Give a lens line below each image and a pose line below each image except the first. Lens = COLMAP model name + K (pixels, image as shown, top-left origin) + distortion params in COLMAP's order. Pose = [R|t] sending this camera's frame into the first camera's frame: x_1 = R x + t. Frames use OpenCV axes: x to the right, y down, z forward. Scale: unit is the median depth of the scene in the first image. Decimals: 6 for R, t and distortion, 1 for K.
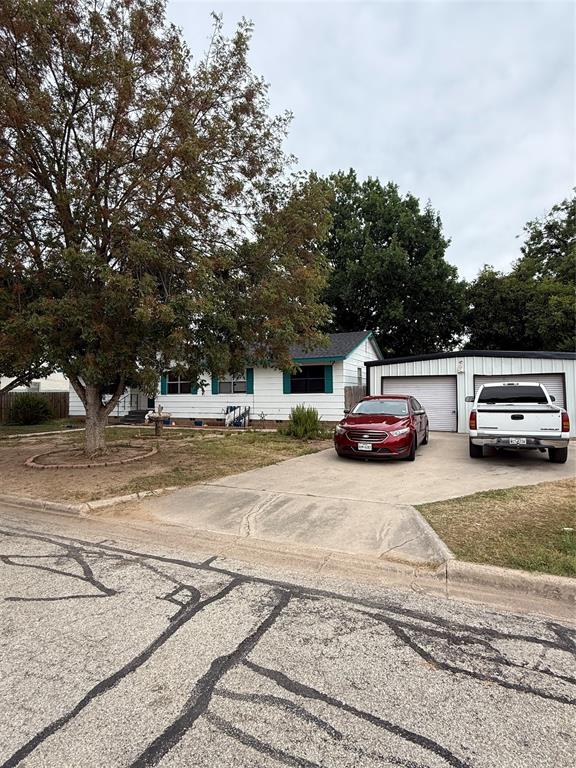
lens RADIAL K [[397.3, 0, 292.6], [0, 397.3, 383.0], [0, 0, 1]] dist [0.003309, 0.000067]
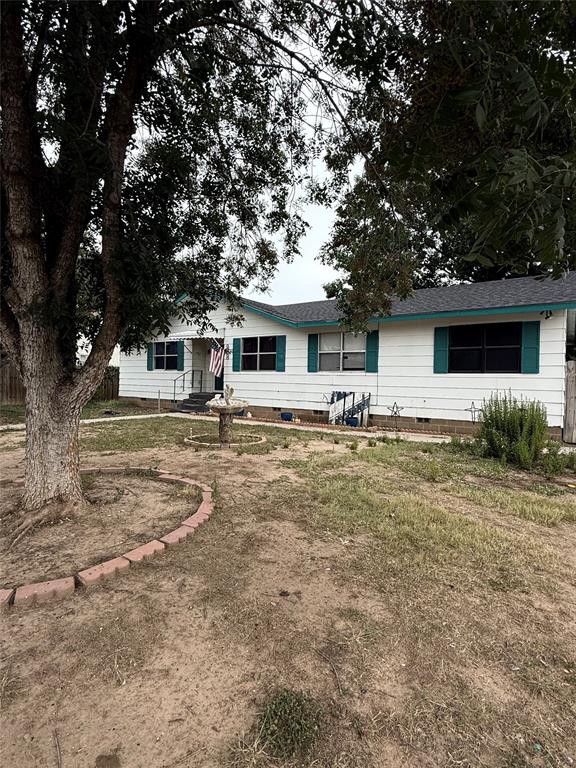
lens RADIAL K [[397.3, 0, 286.3], [0, 397.3, 384.6], [0, 0, 1]] dist [0.003309, 0.000067]
pose [[0.981255, 0.029814, -0.190396, -0.118199], [-0.022362, 0.998902, 0.041170, 0.023730], [0.191414, -0.036140, 0.980844, 0.373948]]
